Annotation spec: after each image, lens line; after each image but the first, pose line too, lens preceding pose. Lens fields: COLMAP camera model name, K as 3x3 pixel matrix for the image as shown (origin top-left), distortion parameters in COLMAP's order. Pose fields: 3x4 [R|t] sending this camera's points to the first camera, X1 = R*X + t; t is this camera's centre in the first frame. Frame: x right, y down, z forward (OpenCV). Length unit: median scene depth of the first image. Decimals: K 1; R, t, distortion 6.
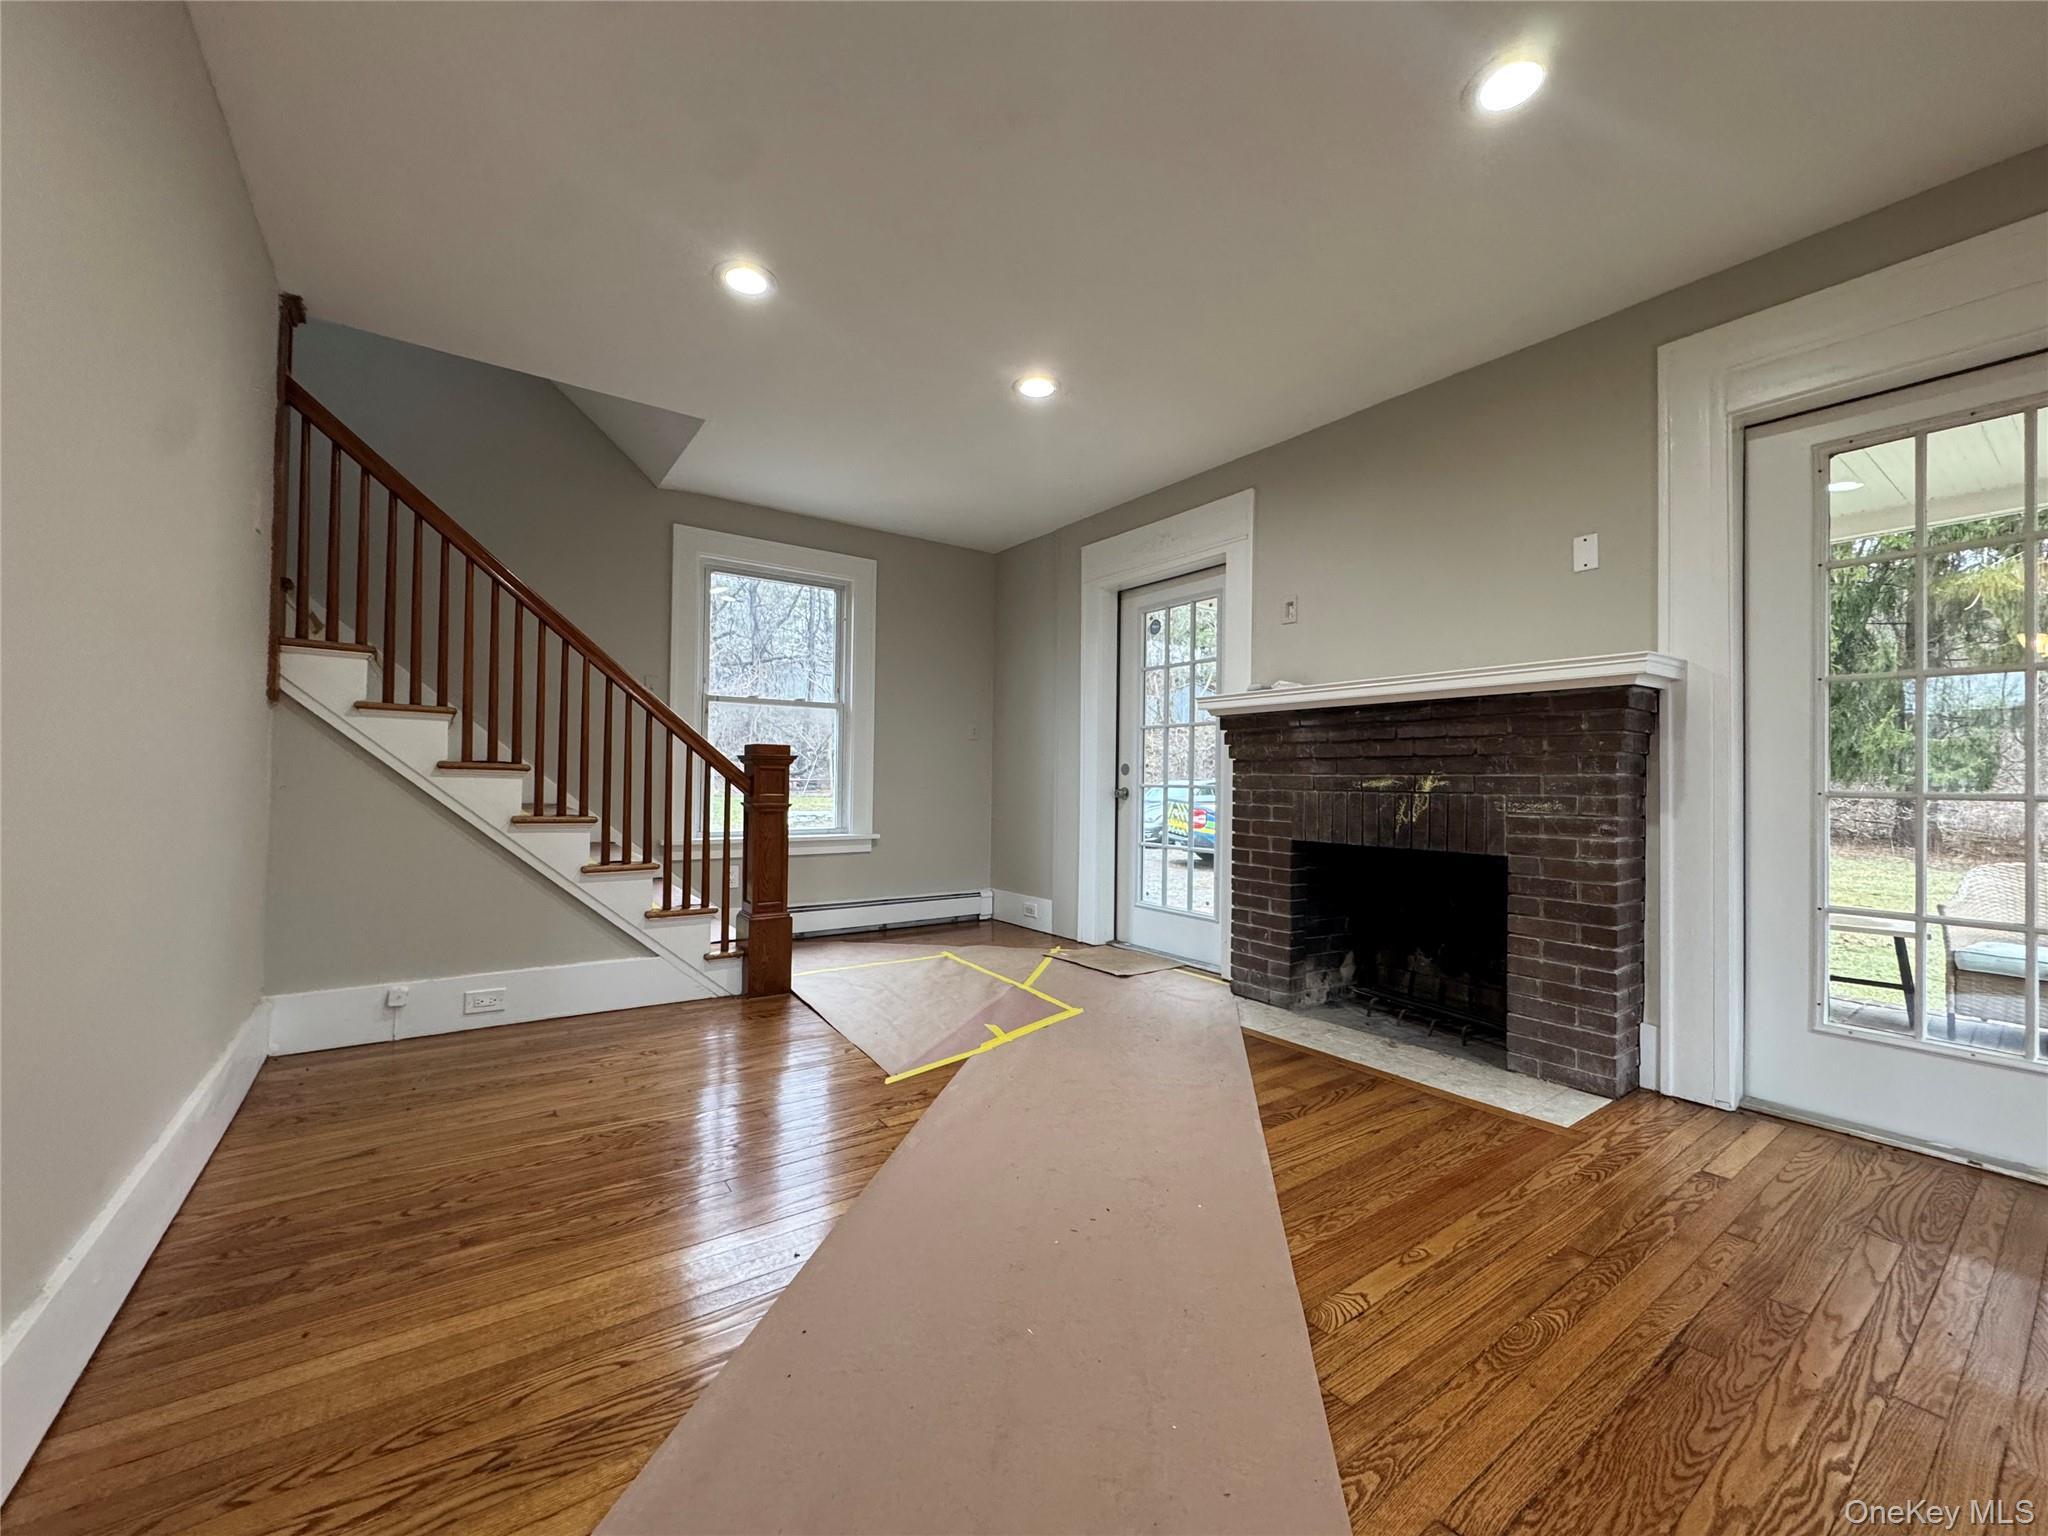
lens RADIAL K [[813.8, 0, 1024.3], [0, 813.8, 766.8], [0, 0, 1]] dist [-0.003731, 0.000514]
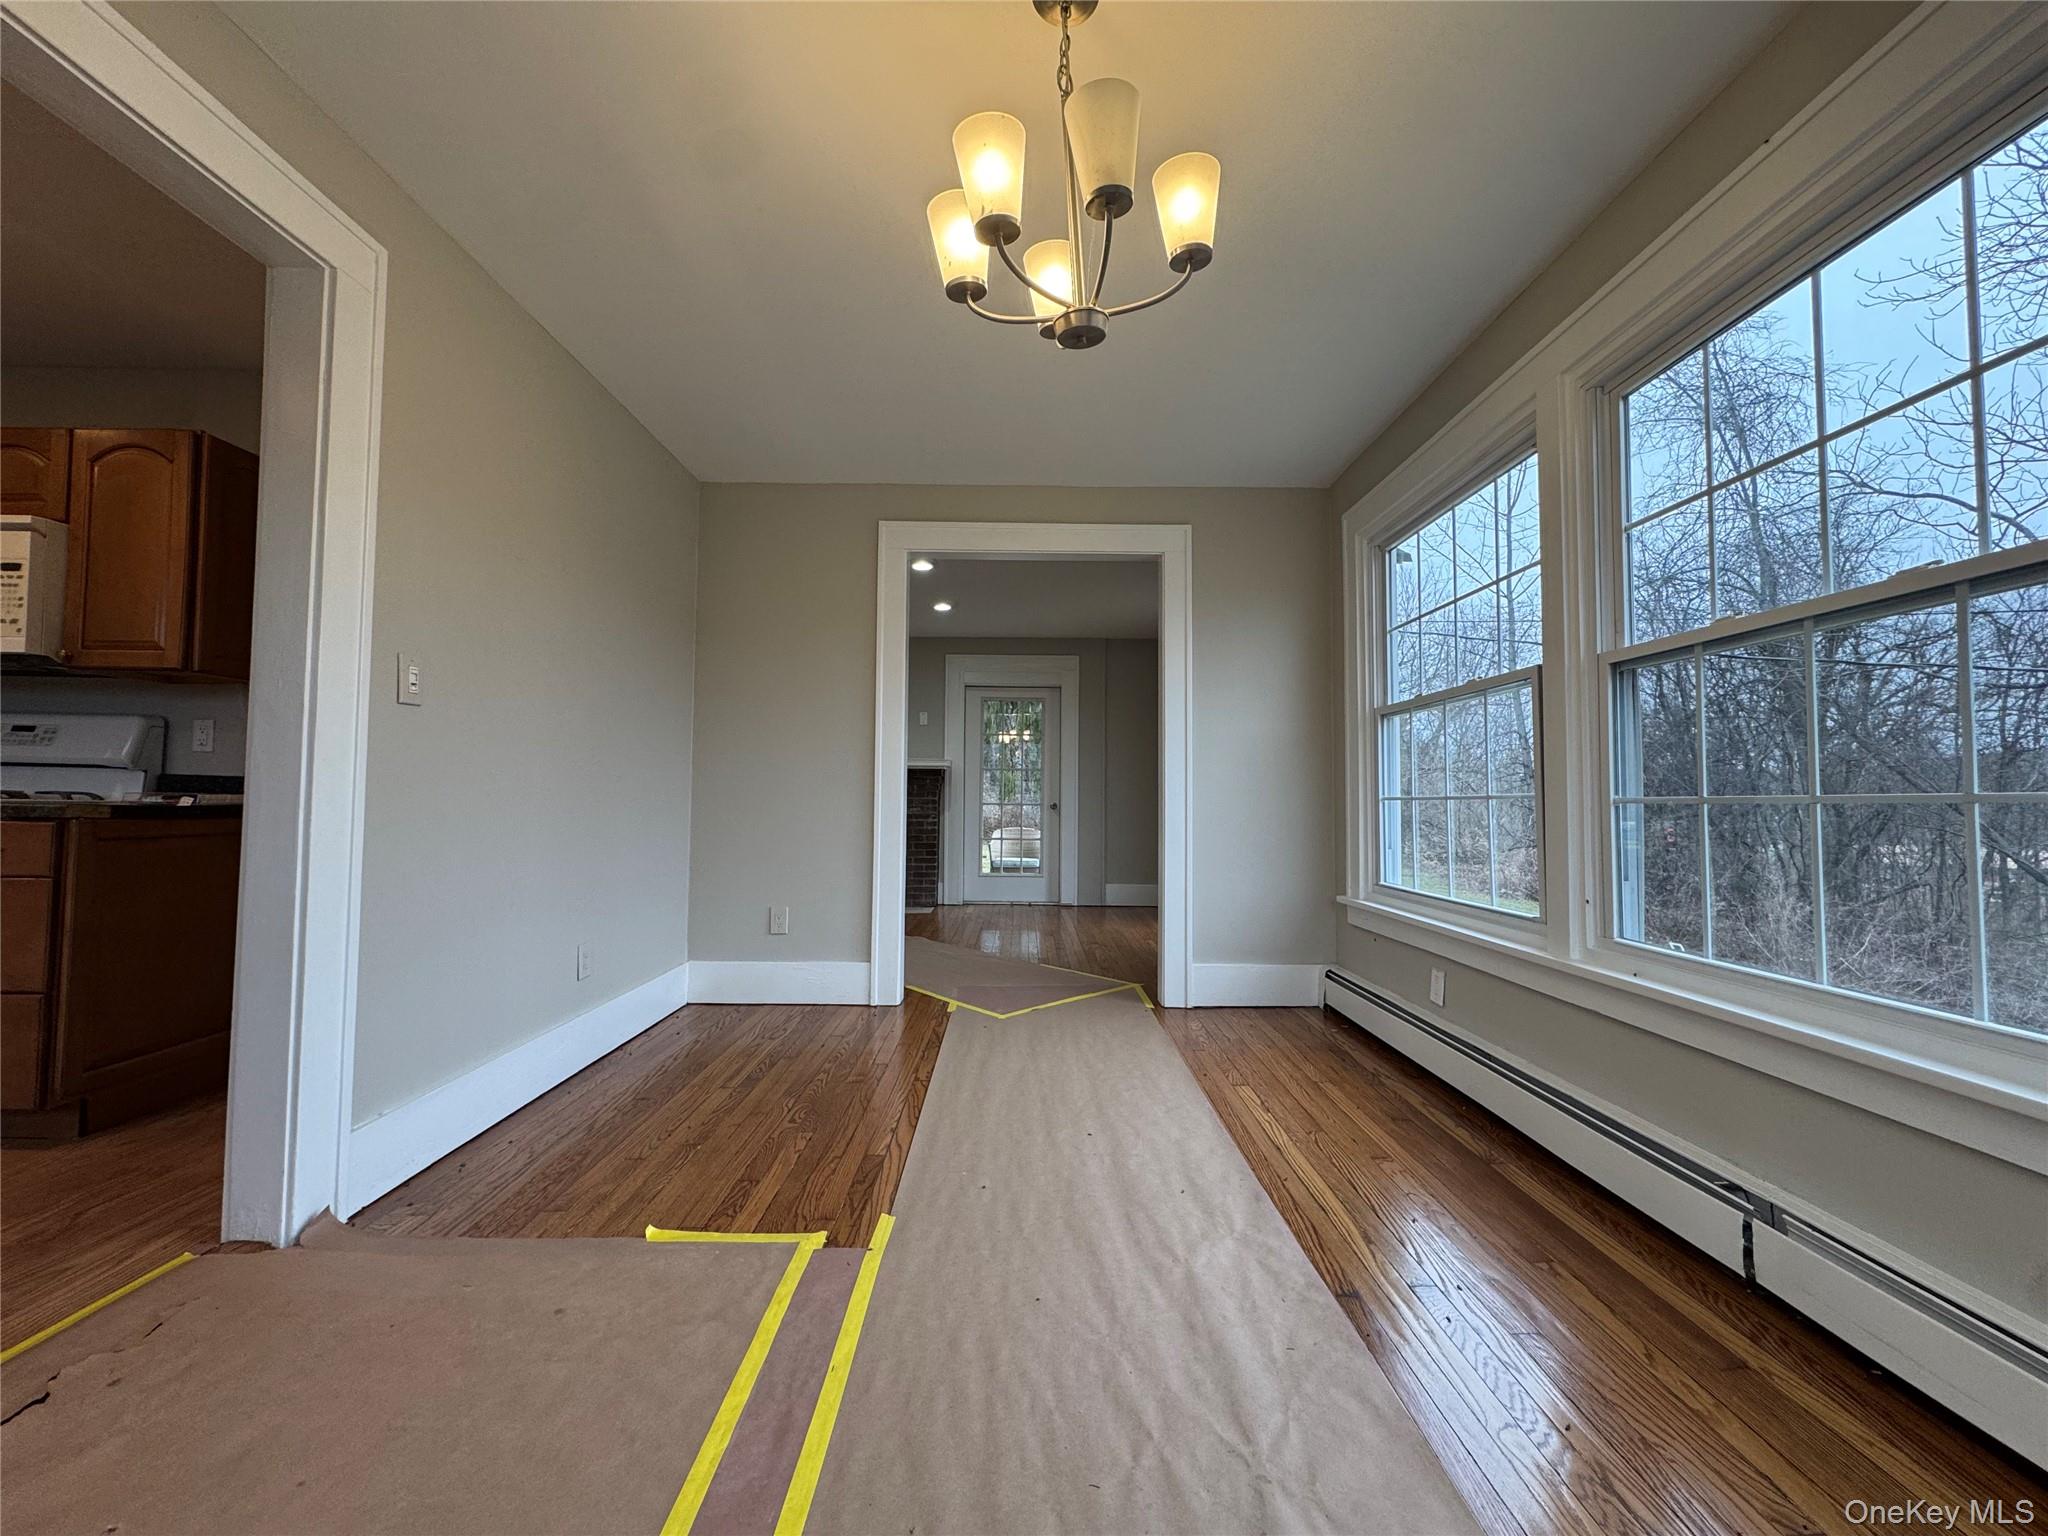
lens RADIAL K [[816.6, 0, 1021.6], [0, 816.6, 764.9], [0, 0, 1]] dist [-0.004729, 0.000089]
pose [[0.581640, 0.027322, 0.812988, -1.284147], [-0.014085, 0.999624, -0.023517, -0.038471], [-0.813325, 0.002227, 0.581806, -0.839401]]
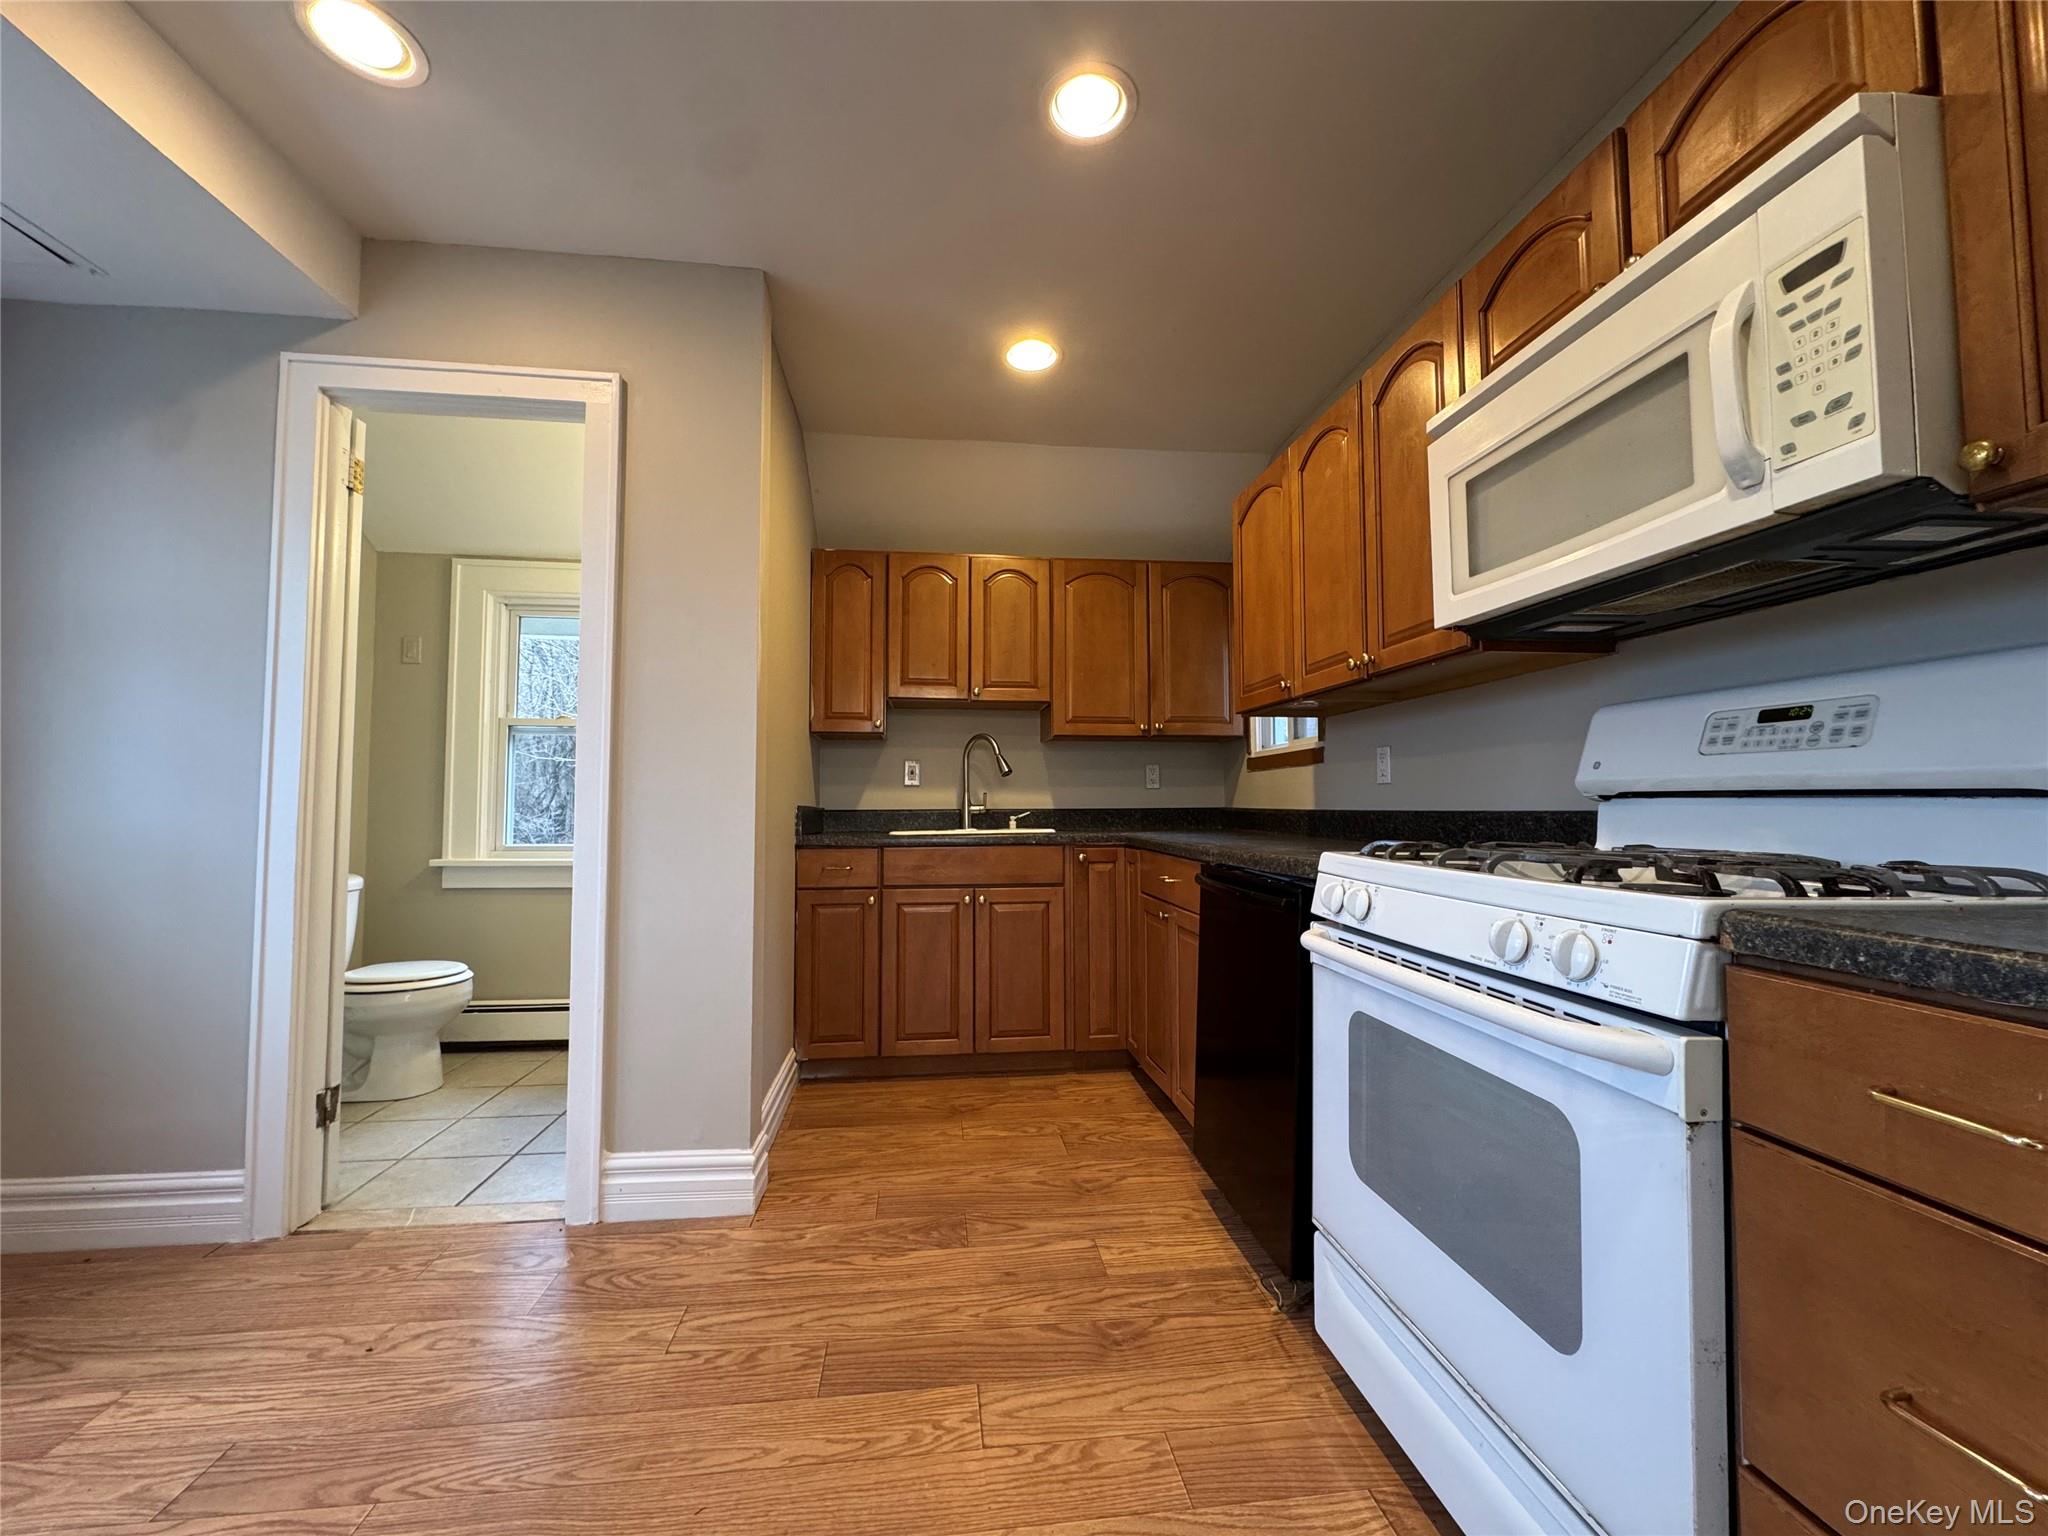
lens RADIAL K [[813.8, 0, 1024.3], [0, 813.8, 766.8], [0, 0, 1]] dist [-0.003731, 0.000514]
pose [[0.873876, -0.037173, -0.484726, -1.340430], [0.018574, 0.998897, -0.043118, -0.048389], [0.485794, 0.028677, 0.873603, 0.127413]]
